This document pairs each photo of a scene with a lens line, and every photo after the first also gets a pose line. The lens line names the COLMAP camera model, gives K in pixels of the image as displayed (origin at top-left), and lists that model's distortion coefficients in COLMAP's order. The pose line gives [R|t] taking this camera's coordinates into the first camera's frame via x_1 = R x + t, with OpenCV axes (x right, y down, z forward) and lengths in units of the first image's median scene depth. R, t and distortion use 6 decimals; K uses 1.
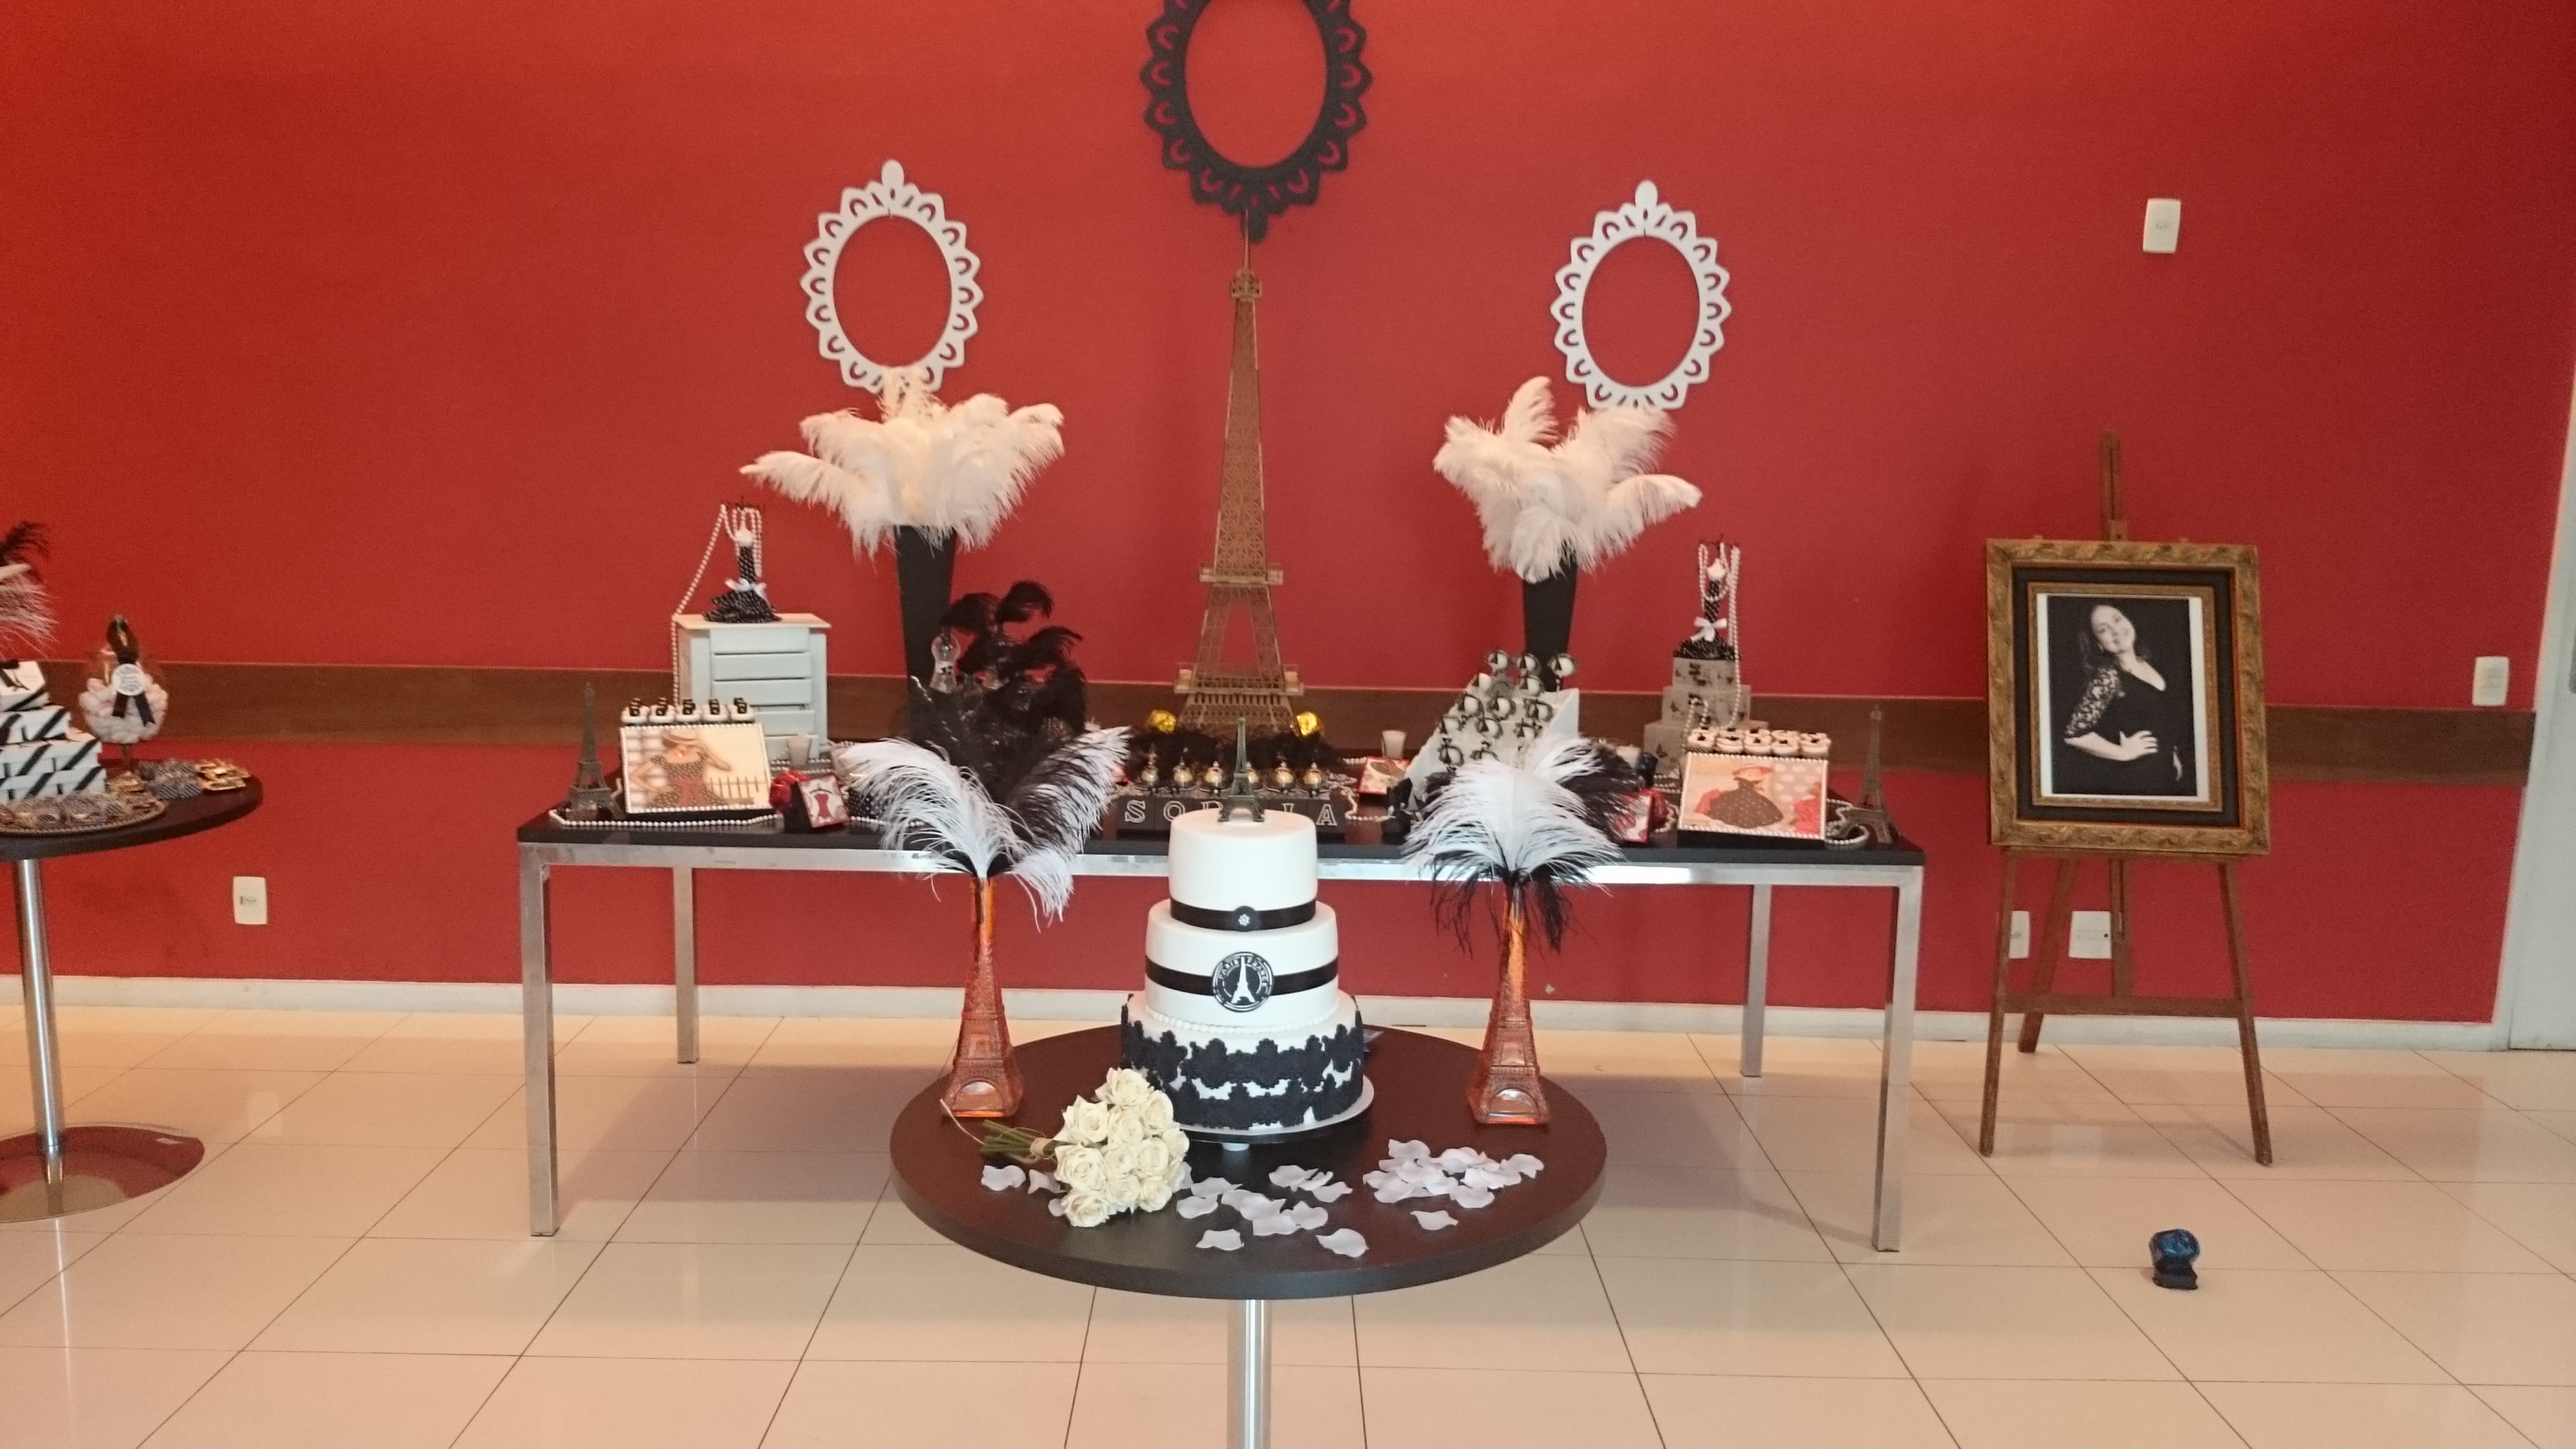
lens RADIAL K [[2126.9, 0, 1288.0], [0, 2126.9, 724.5], [0, 0, 1]] dist [-0.039326, -0.001429]
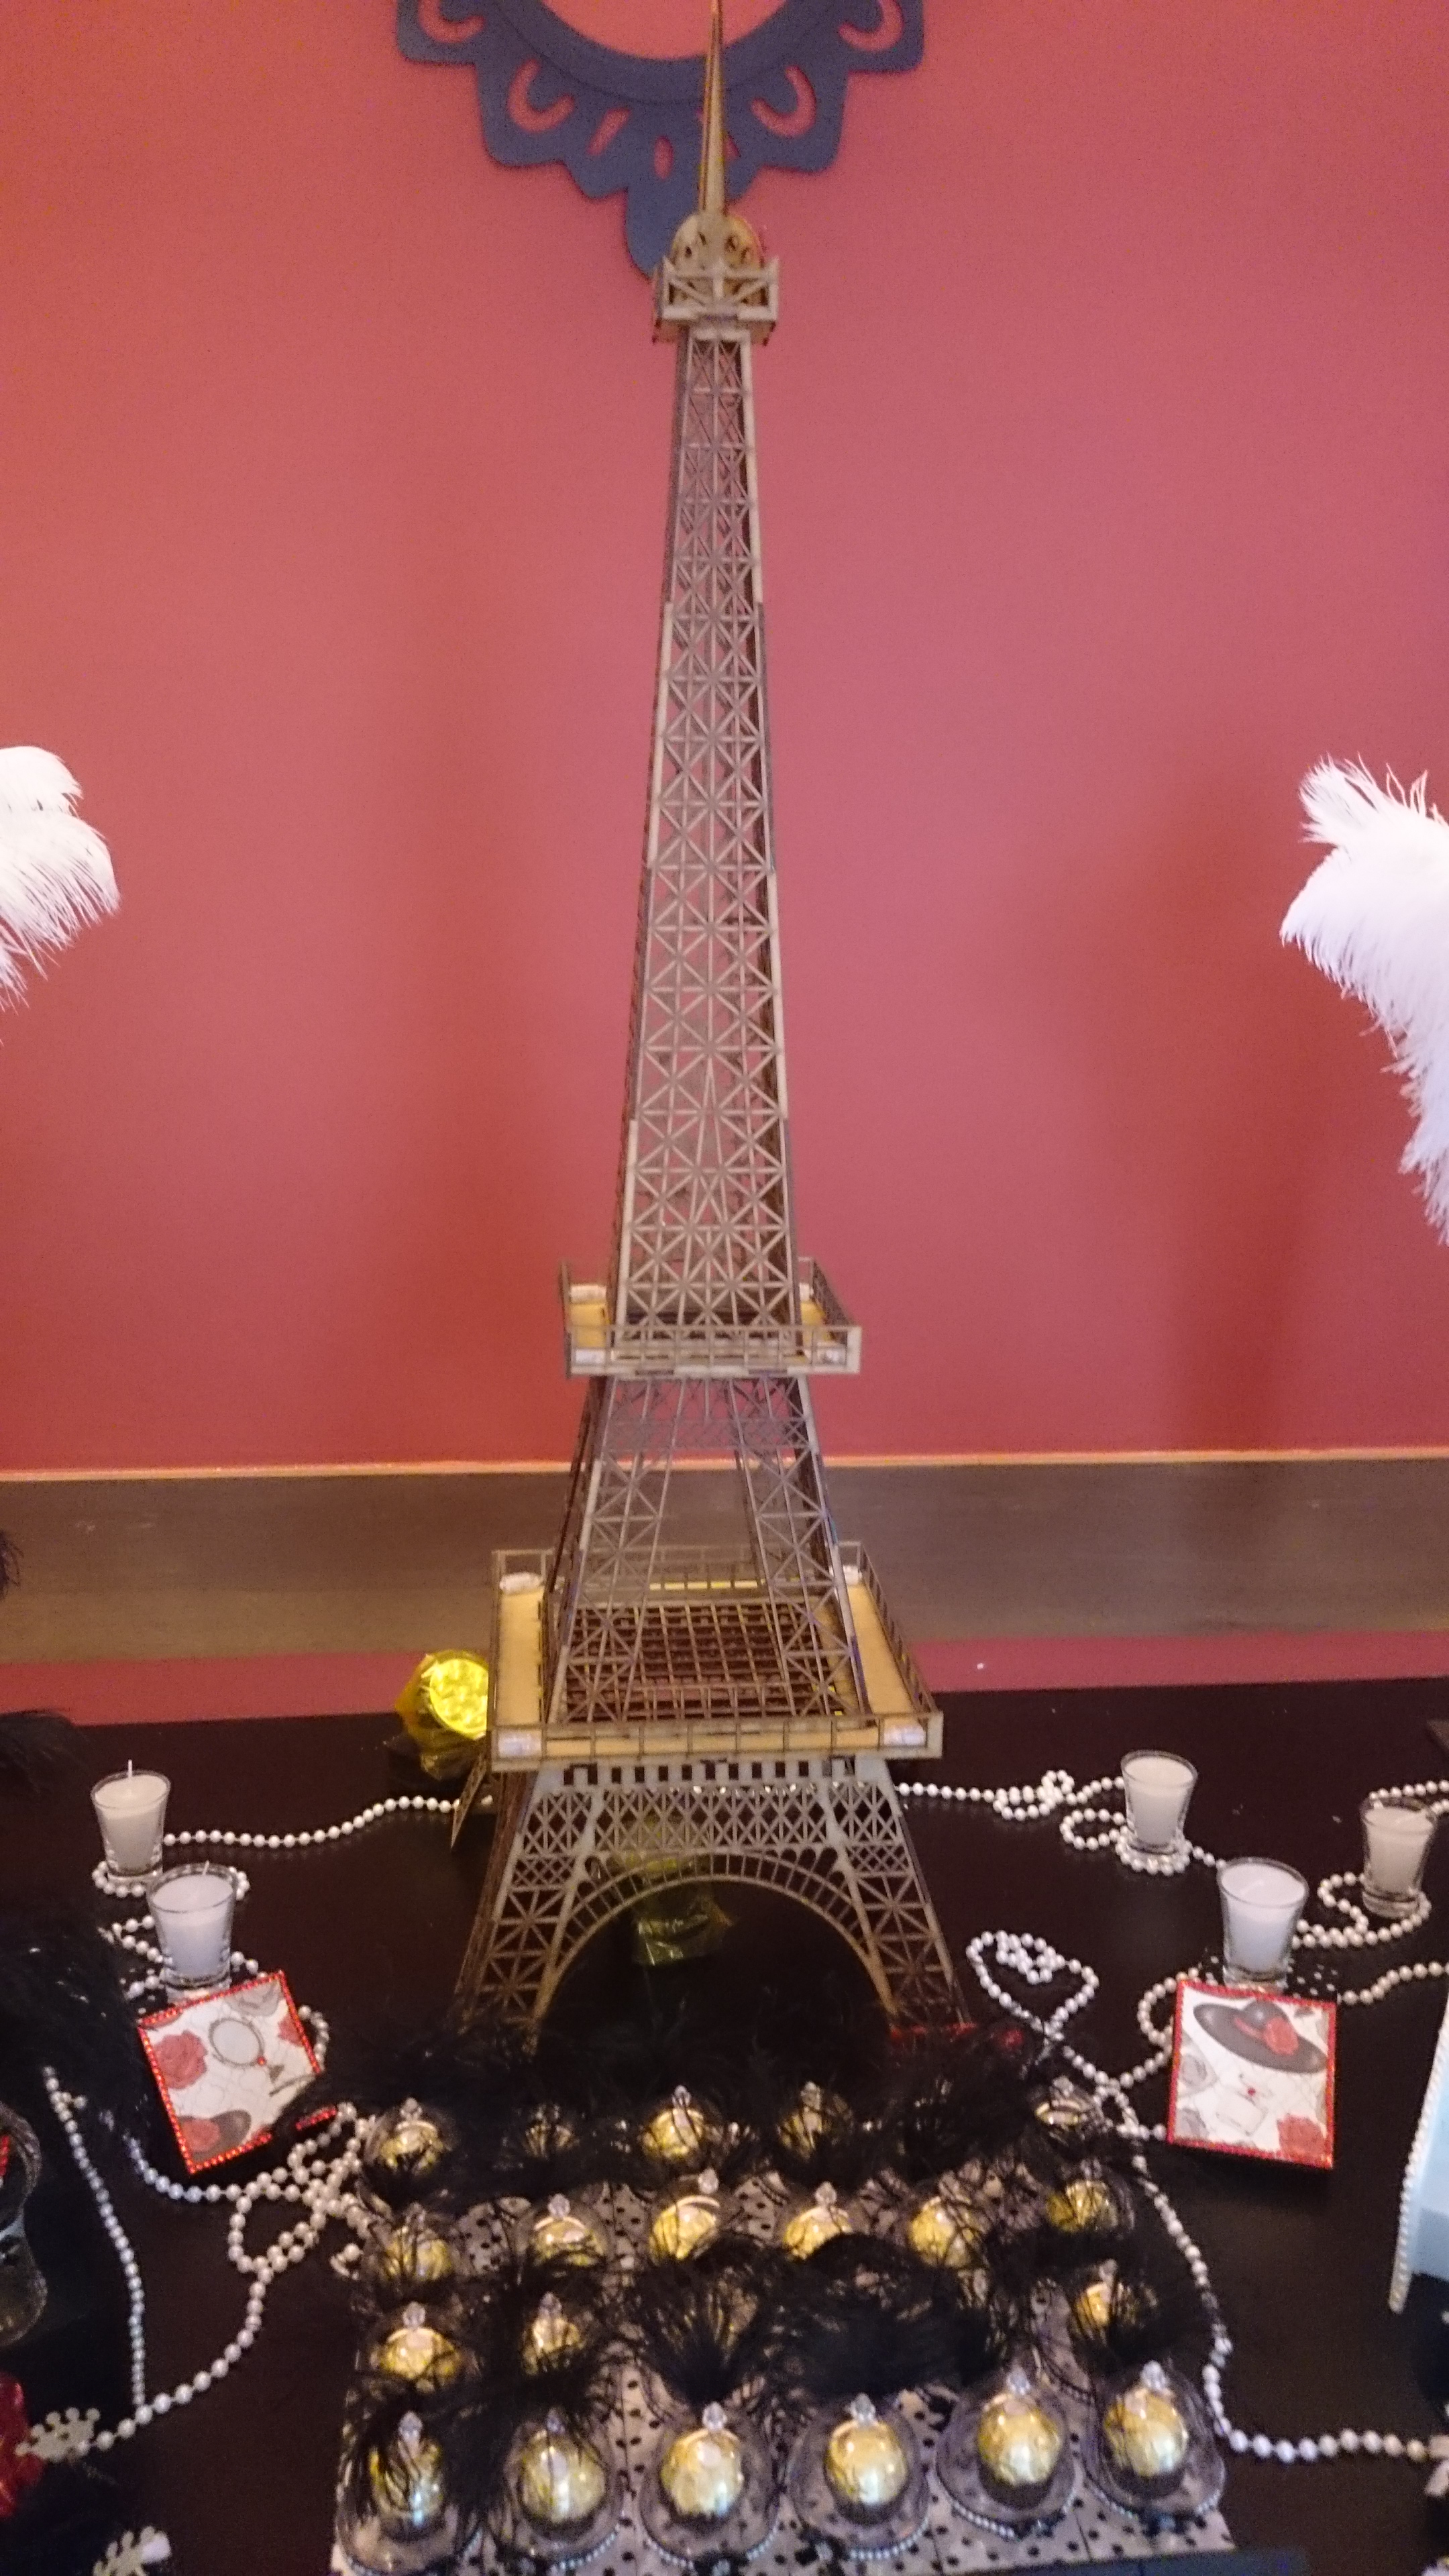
lens RADIAL K [[2126.9, 0, 724.5], [0, 2126.9, 1288.0], [0, 0, 1]] dist [-0.039326, -0.001429]
pose [[0.996969, -0.027005, 0.072963, -0.039728], [0.020003, 0.995272, 0.095040, -0.100390], [-0.075185, -0.093292, 0.992796, 0.692867]]
